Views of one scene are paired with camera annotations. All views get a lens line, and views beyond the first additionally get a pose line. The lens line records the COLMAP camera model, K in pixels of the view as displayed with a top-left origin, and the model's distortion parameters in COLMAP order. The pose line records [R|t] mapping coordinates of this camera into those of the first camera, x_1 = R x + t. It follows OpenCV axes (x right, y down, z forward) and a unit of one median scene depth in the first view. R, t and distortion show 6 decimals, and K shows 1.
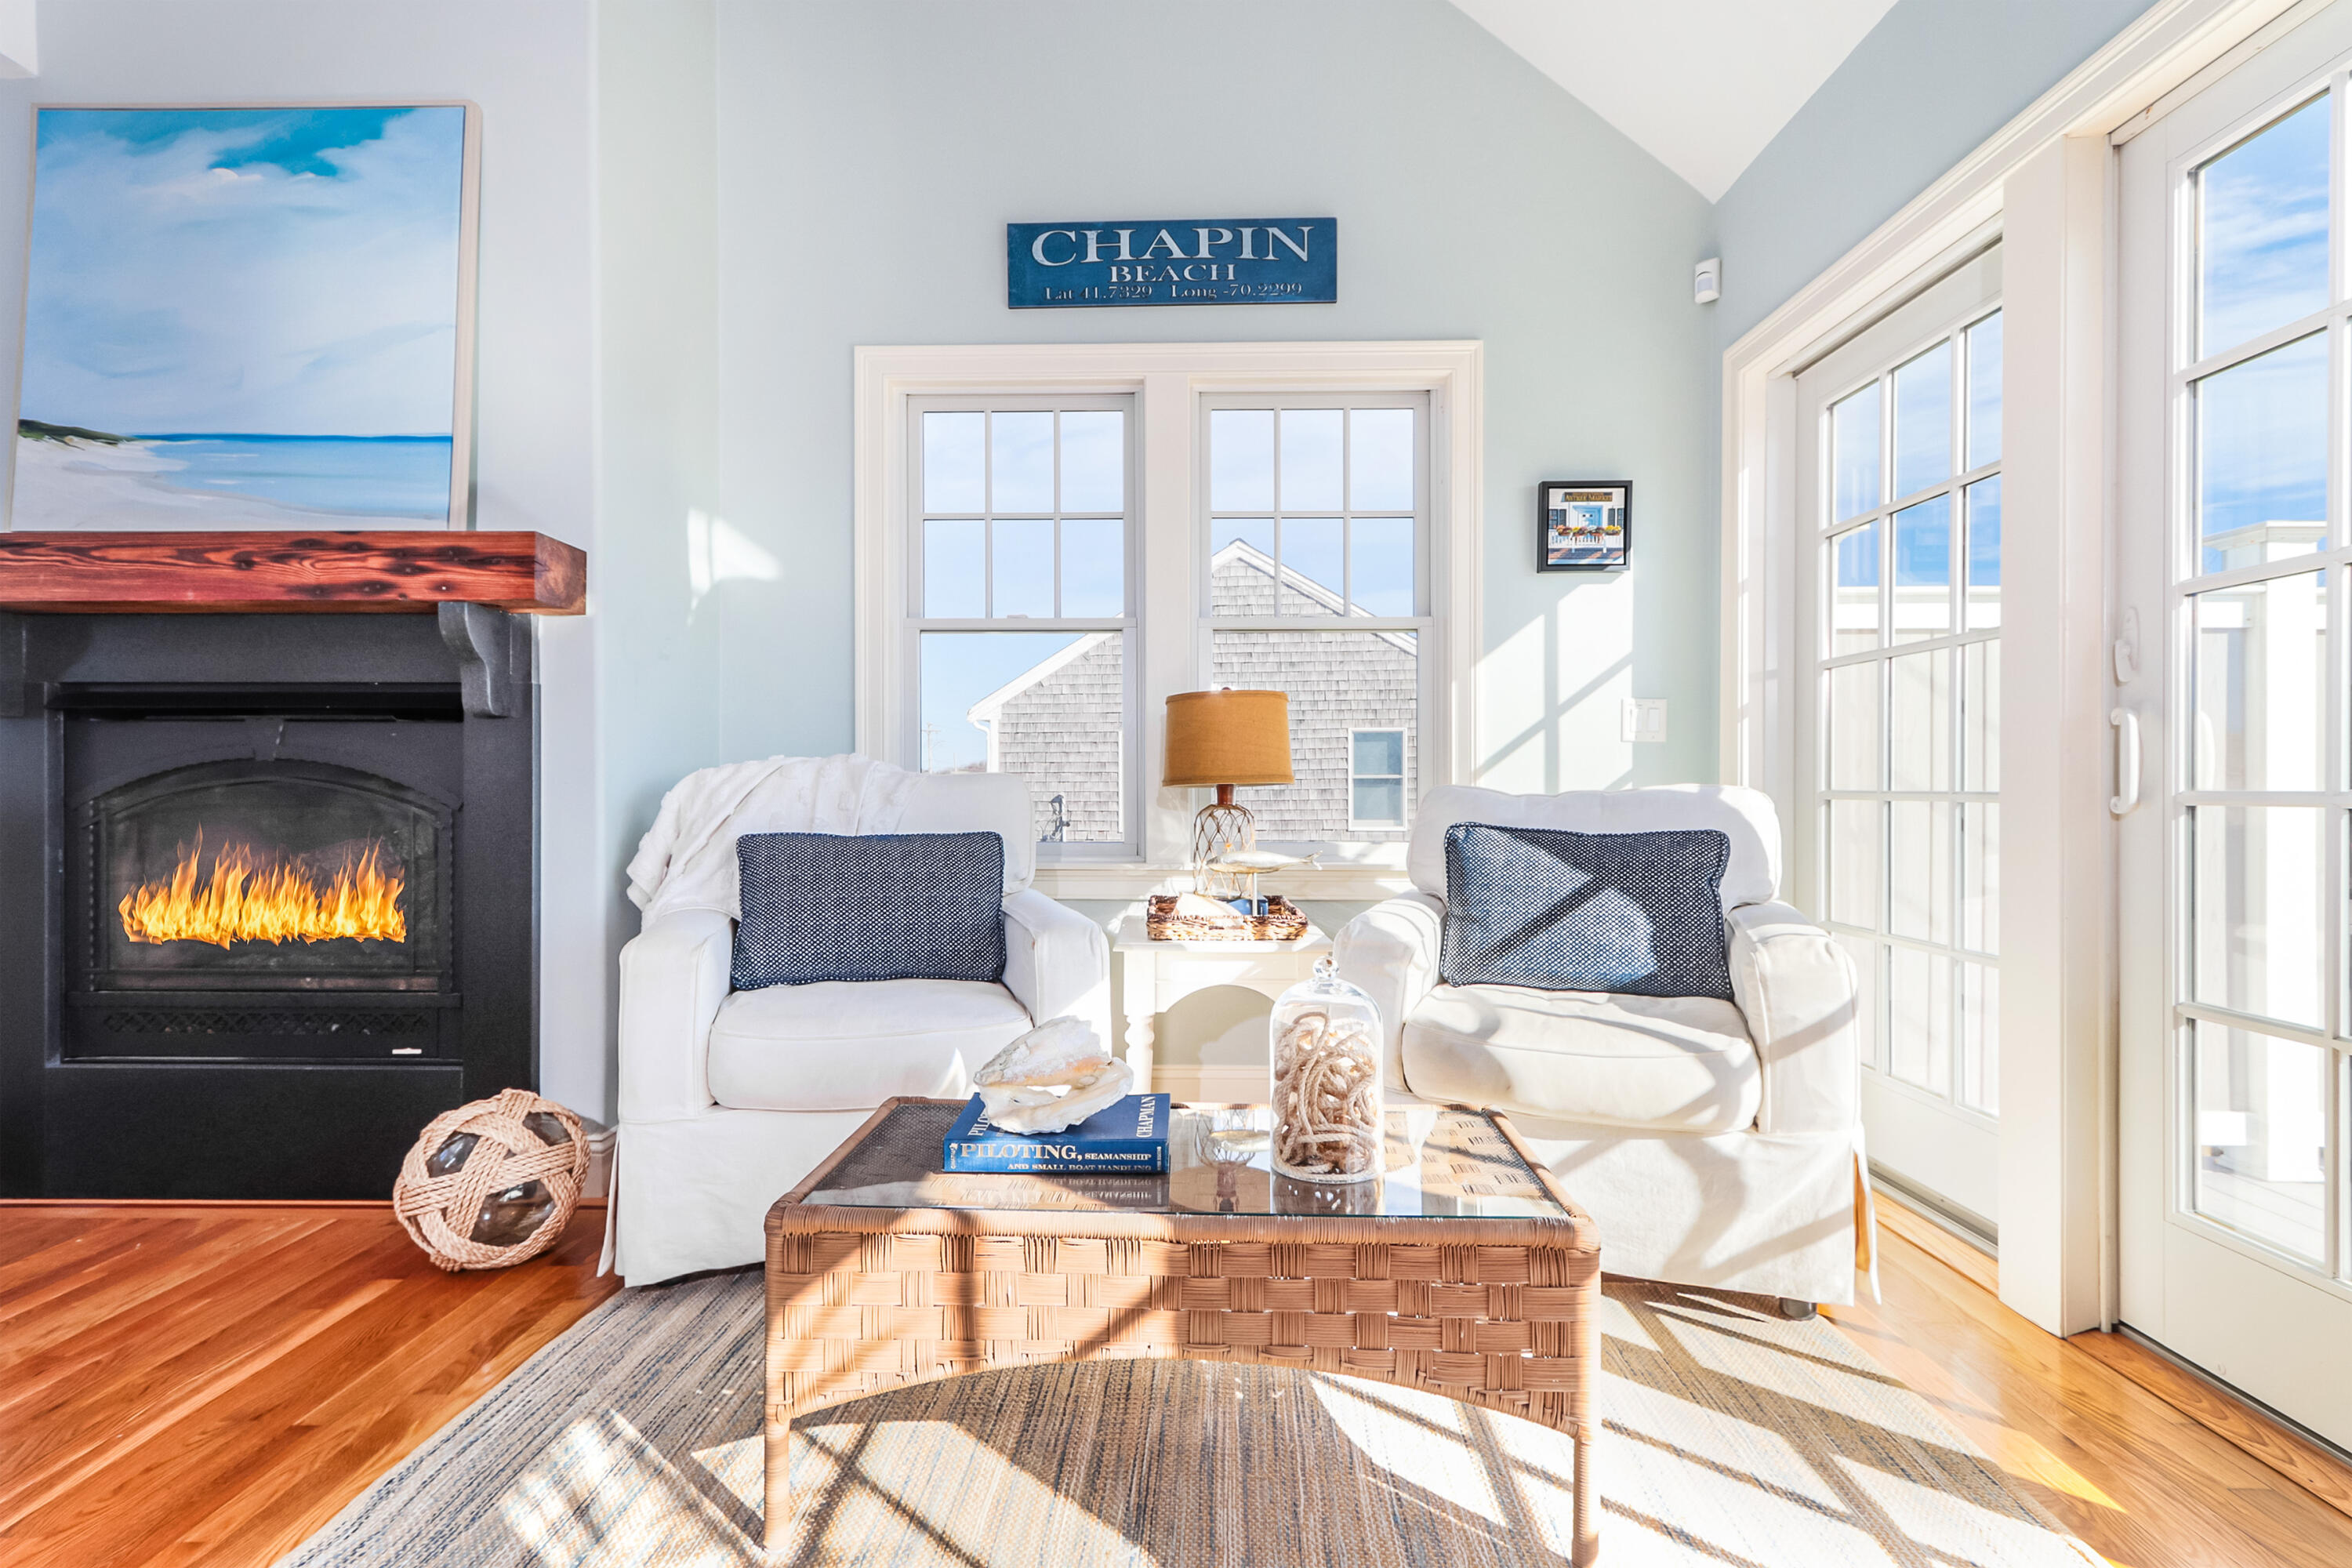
lens RADIAL K [[1125.2, 0, 1176.0], [0, 1125.2, 784.0], [0, 0, 1]] dist [0.001149, 0.000267]
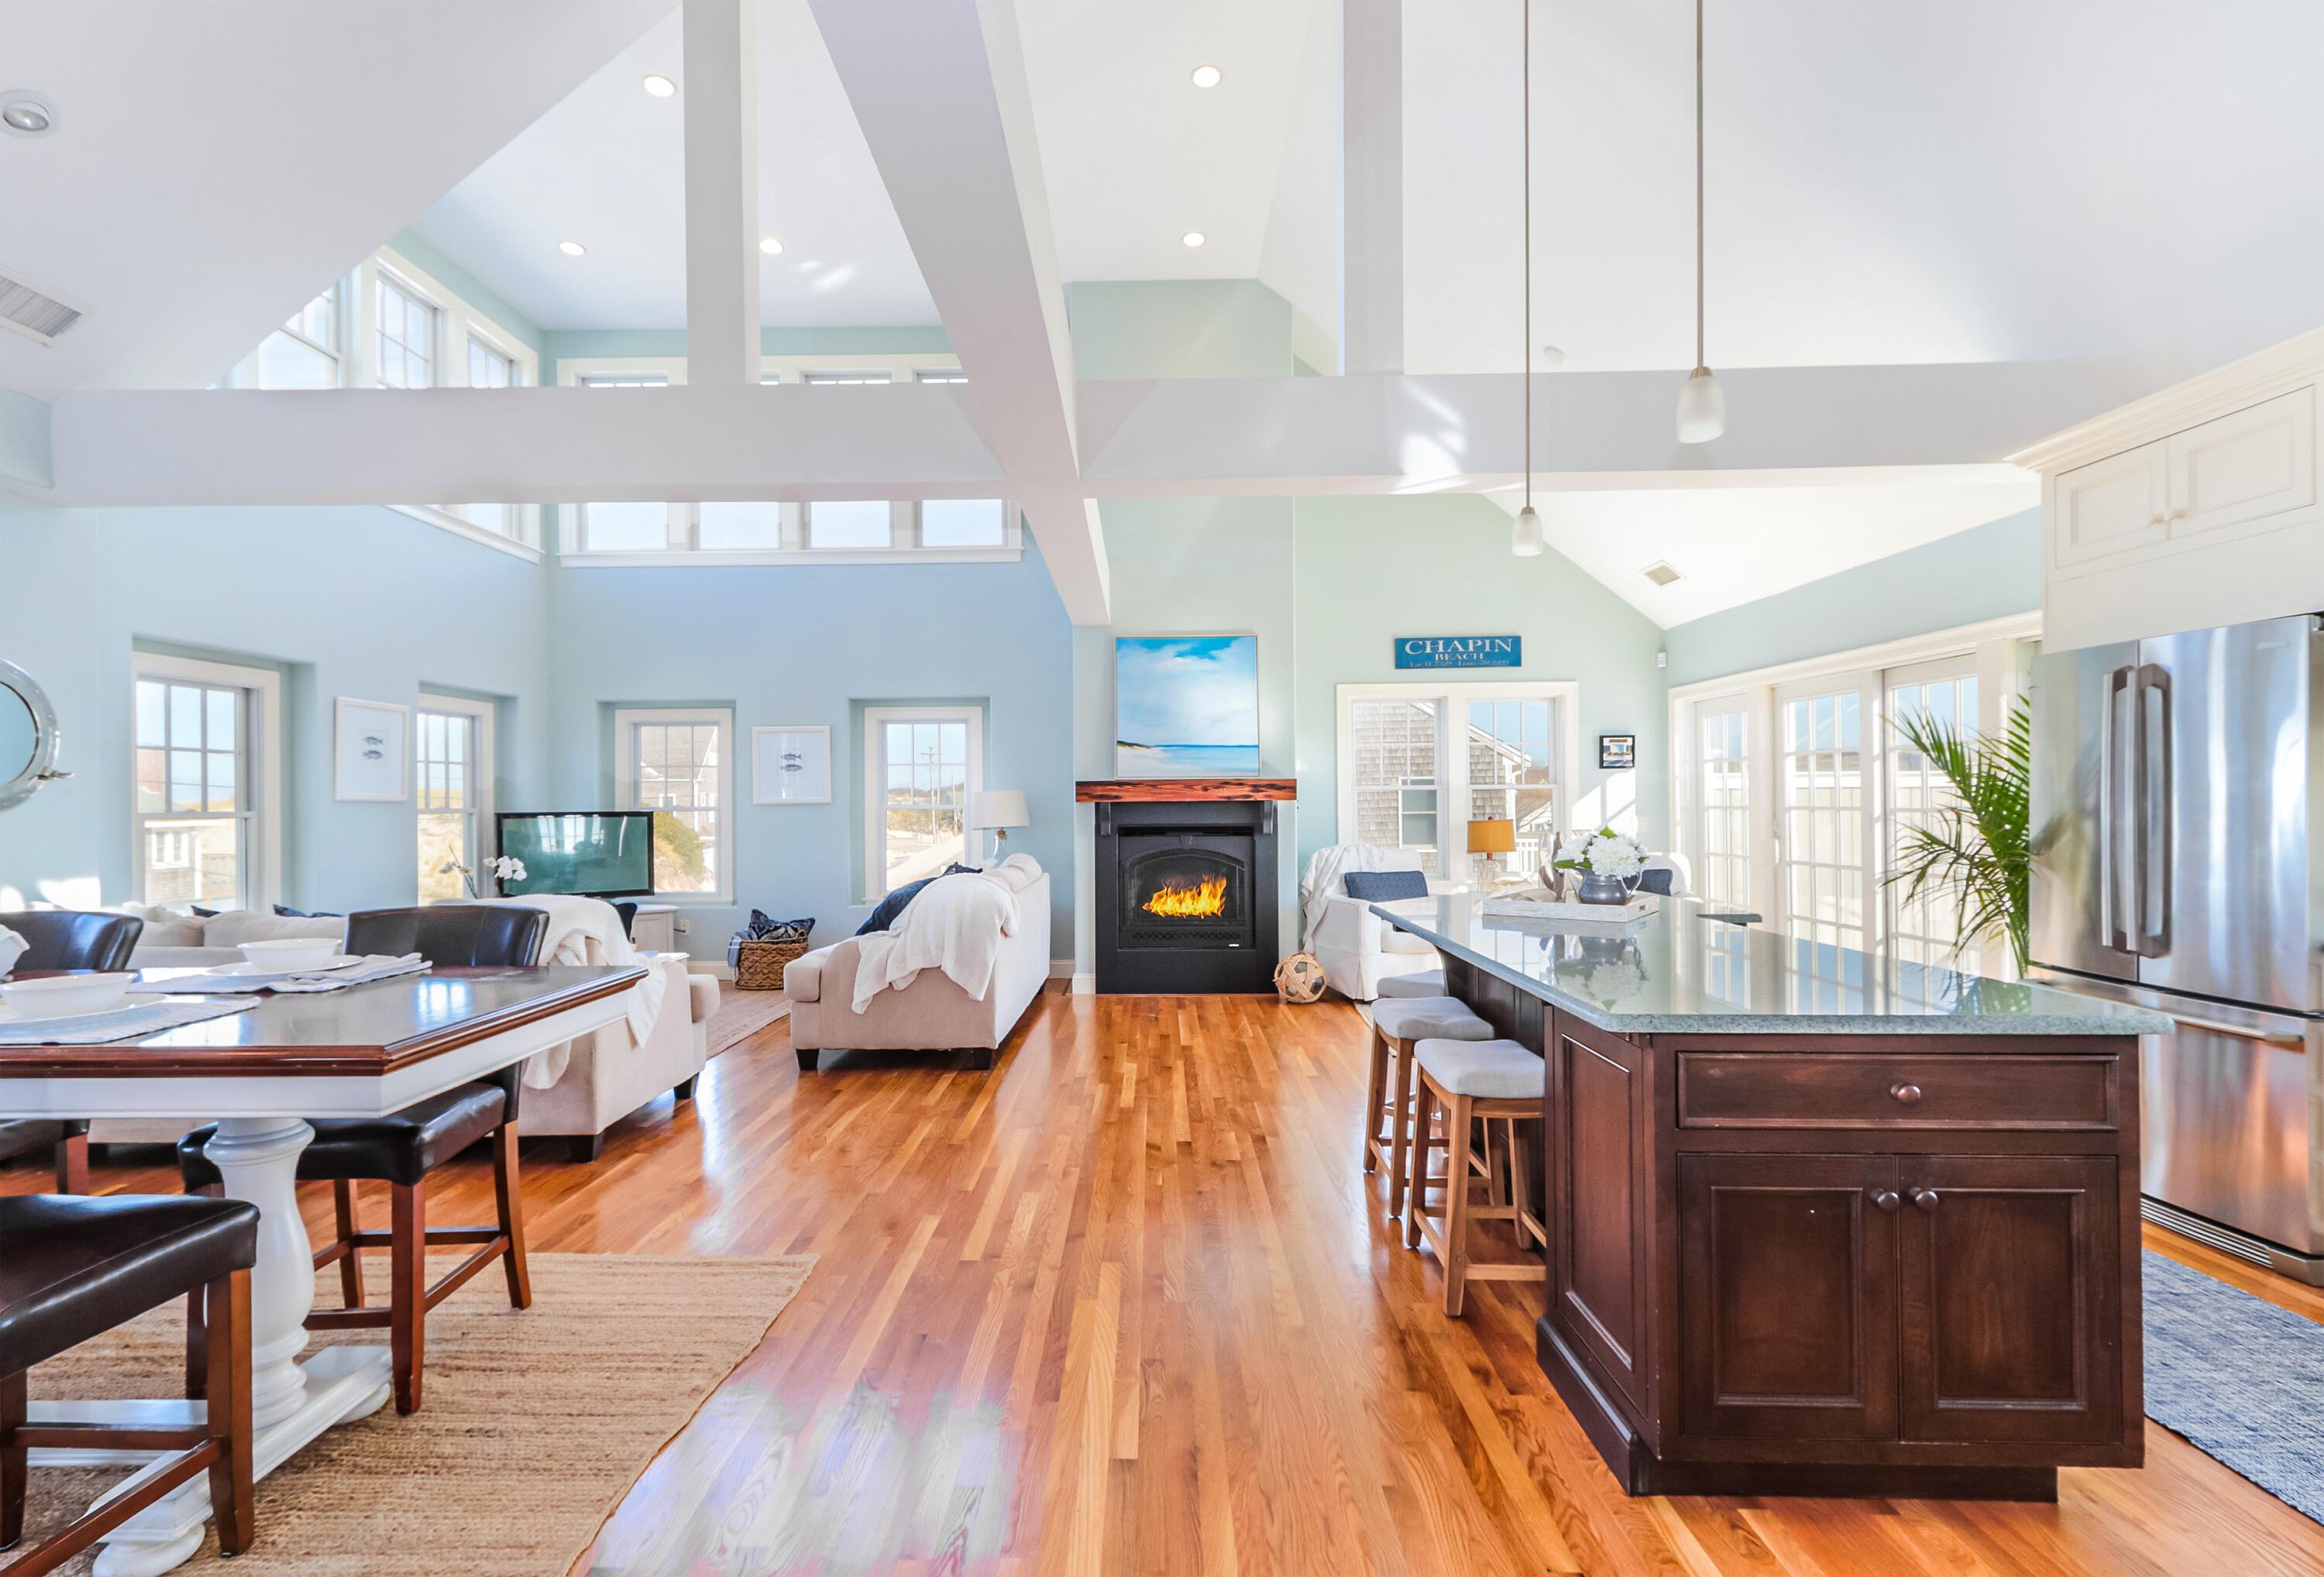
lens RADIAL K [[1118.3, 0, 1131.7], [0, 1118.3, 789.1], [0, 0, 1]] dist [0.009750, -0.000637]
pose [[0.999966, -0.007445, -0.003591, -0.768952], [0.007412, 0.999933, -0.008926, -0.127088], [0.003657, 0.008899, 0.999954, -1.635699]]
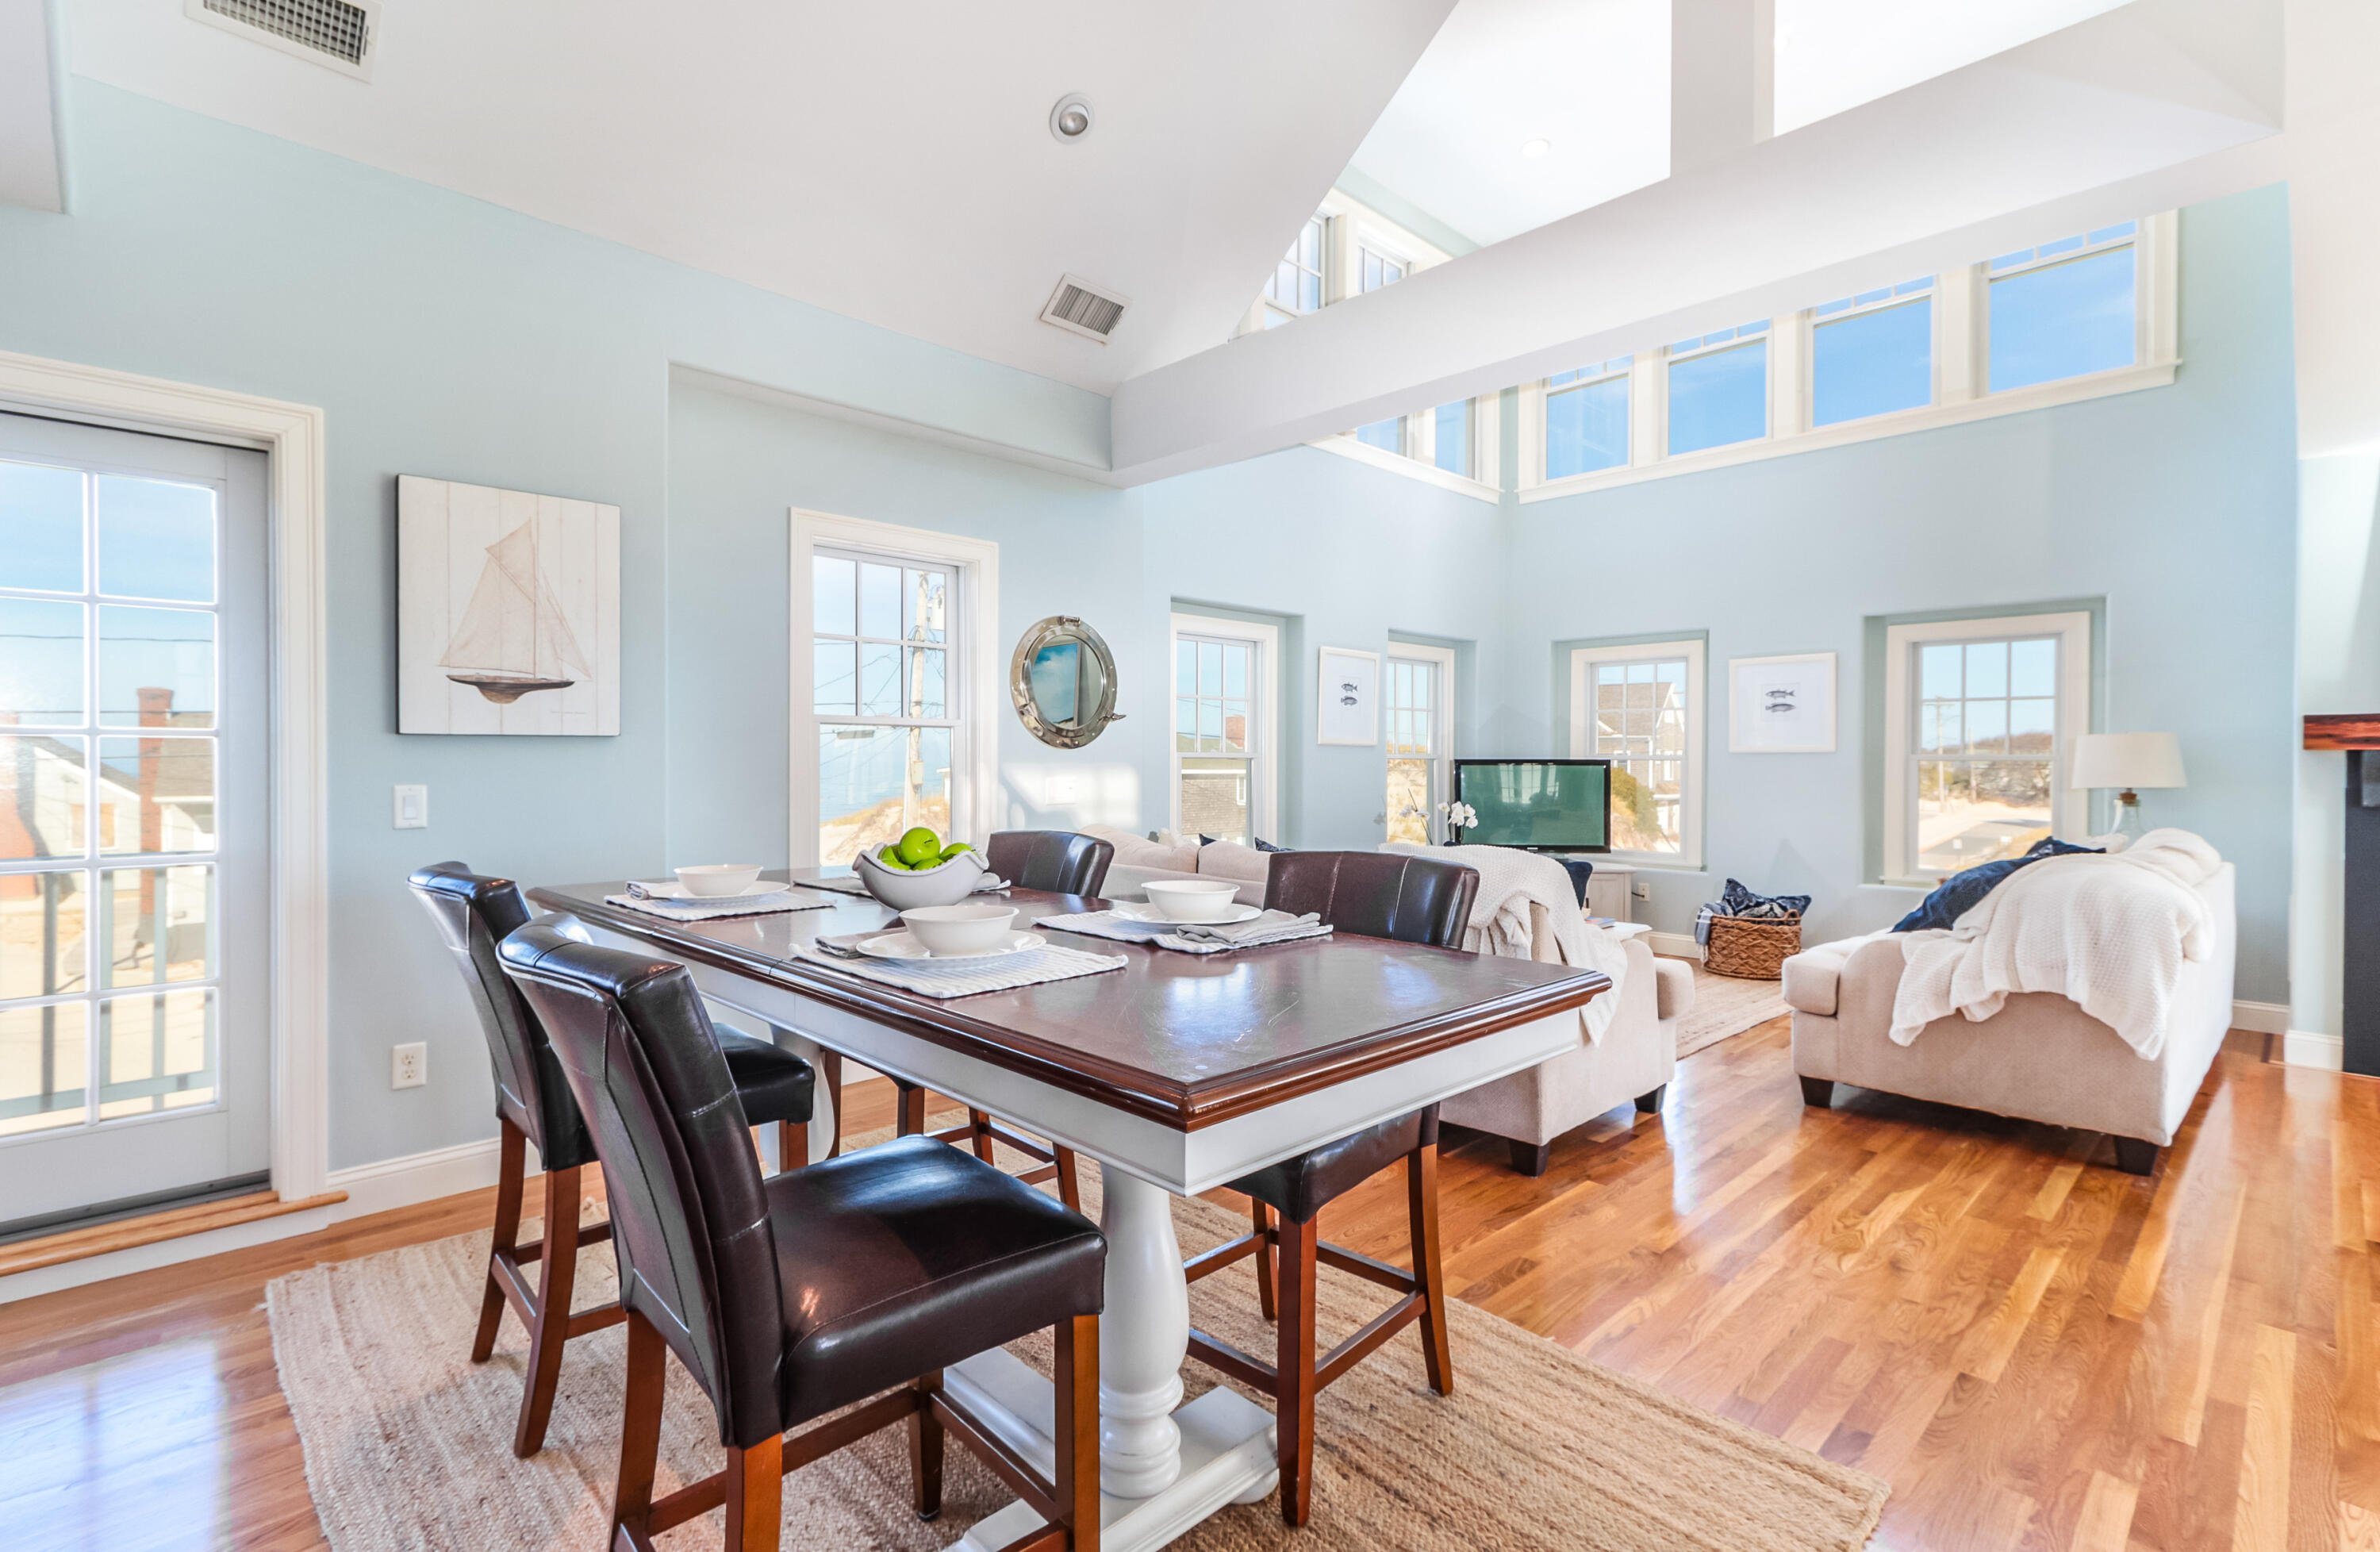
lens RADIAL K [[1081.7, 0, 1190.0], [0, 1081.7, 776.0], [0, 0, 1]] dist [0.010233, 0.000040]
pose [[0.714545, 0.013007, -0.699469, -0.936373], [-0.004128, 0.999888, 0.014376, -0.101793], [0.699577, -0.007384, 0.714519, -1.265416]]
